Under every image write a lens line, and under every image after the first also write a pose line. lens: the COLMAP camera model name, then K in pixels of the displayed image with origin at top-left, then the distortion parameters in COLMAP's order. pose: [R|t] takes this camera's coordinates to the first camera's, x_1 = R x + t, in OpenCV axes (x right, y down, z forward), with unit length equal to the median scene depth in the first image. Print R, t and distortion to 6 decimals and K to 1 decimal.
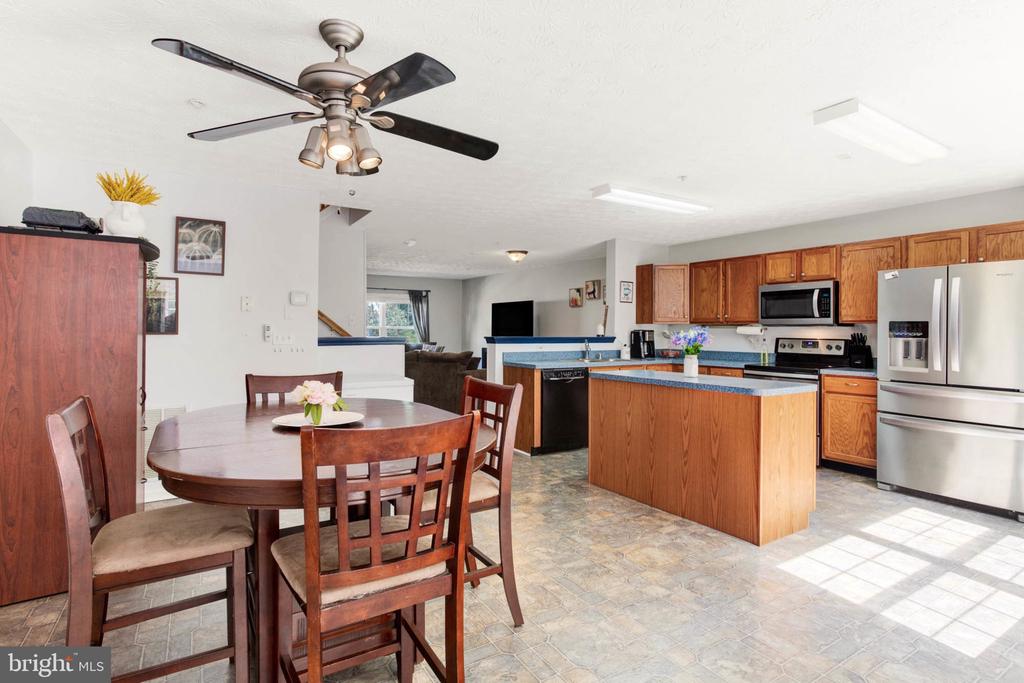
lens RADIAL K [[509.1, 0, 486.9], [0, 509.1, 328.4], [0, 0, 1]] dist [-0.051388, 0.030039]
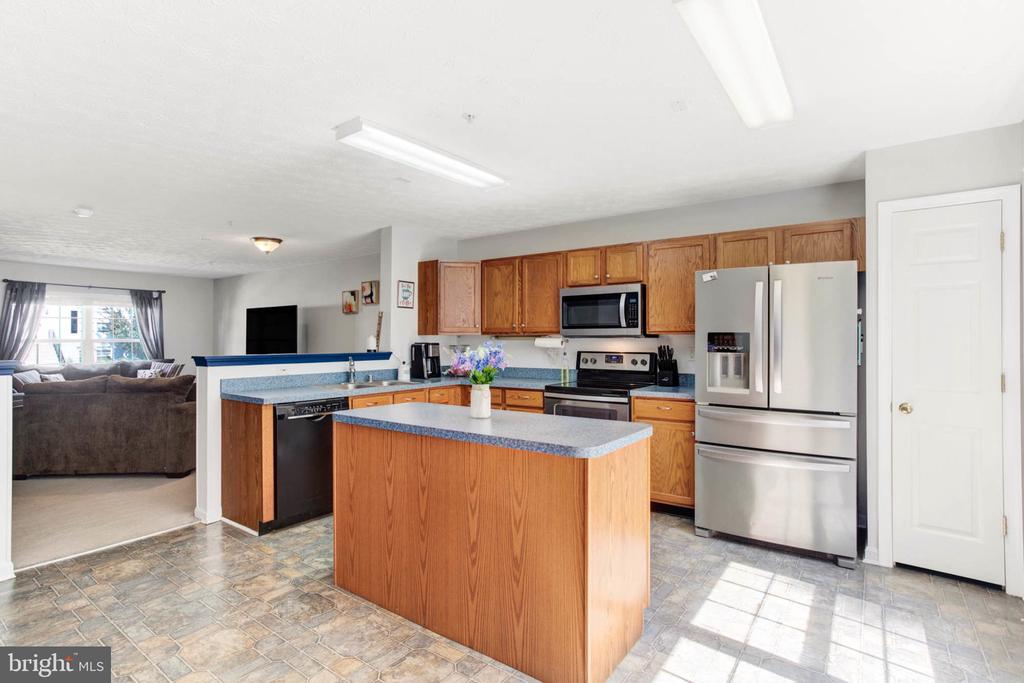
lens RADIAL K [[506.9, 0, 491.7], [0, 506.9, 340.1], [0, 0, 1]] dist [-0.047865, 0.000062]
pose [[0.922841, -0.008747, 0.385082, 0.124785], [0.006339, 0.999952, 0.007522, -0.008055], [-0.385130, -0.004501, 0.922852, 0.293684]]
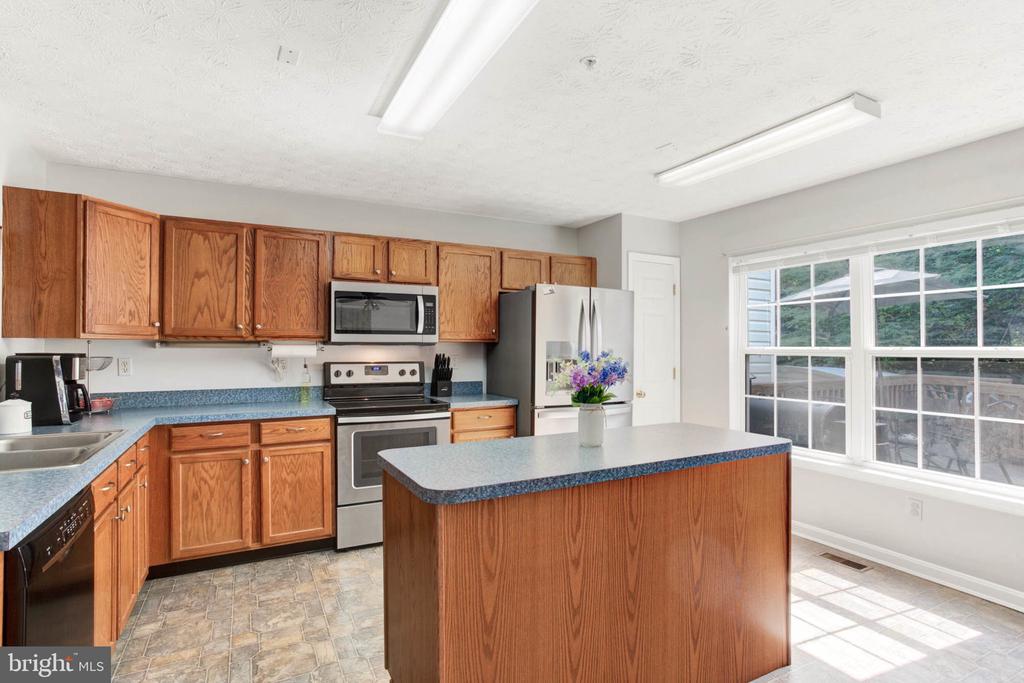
lens RADIAL K [[523.4, 0, 512.0], [0, 523.4, 341.5], [0, 0, 1]] dist [-0.031255, 0.000162]
pose [[0.041406, 0.002760, 0.999139, -0.106493], [-0.004052, 0.999988, -0.002594, -0.008383], [-0.999134, -0.003941, 0.041417, 0.797919]]
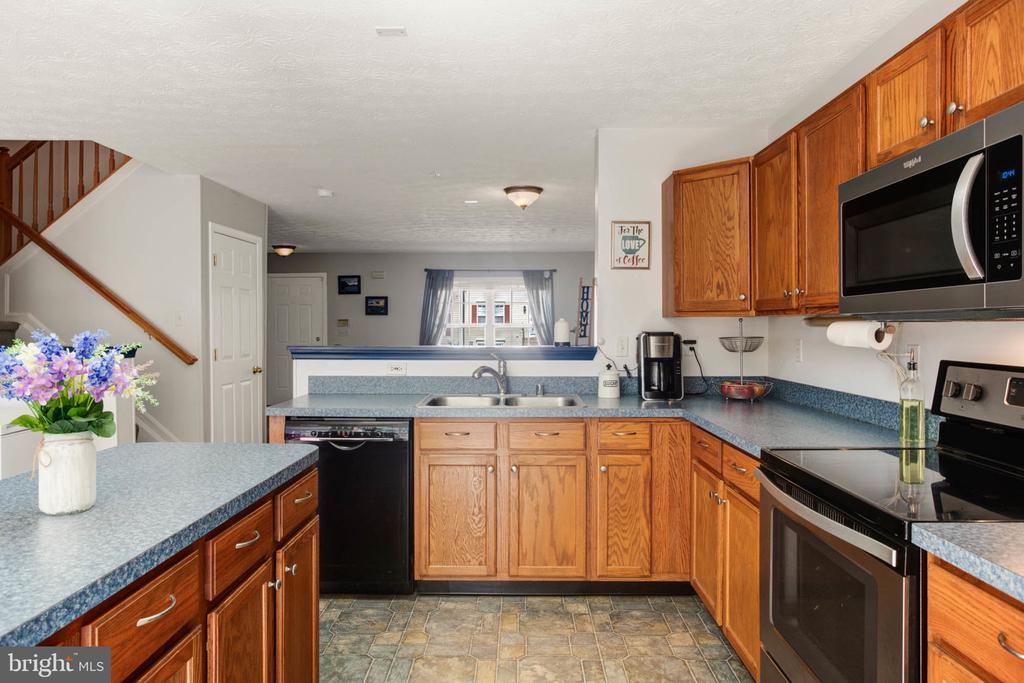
lens RADIAL K [[625.7, 0, 508.9], [0, 625.7, 327.8], [0, 0, 1]] dist [-0.000629, 0.000164]
pose [[0.855276, -0.006065, -0.518137, 0.604173], [0.008835, 0.999957, 0.002879, -0.003230], [0.518097, -0.007040, 0.855293, 0.626588]]
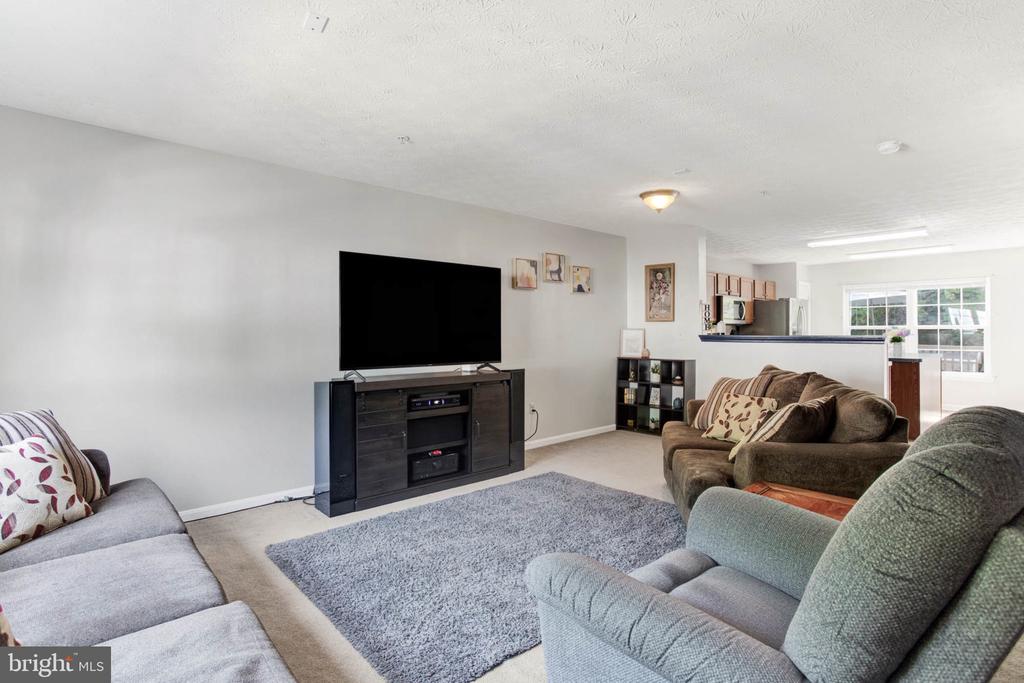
lens RADIAL K [[509.1, 0, 486.9], [0, 509.1, 328.4], [0, 0, 1]] dist [-0.051388, 0.030039]
pose [[-0.190855, -0.007083, 0.981593, -0.718501], [-0.005470, 0.999966, 0.006152, 0.002110], [-0.981603, -0.004195, -0.190887, 1.987036]]
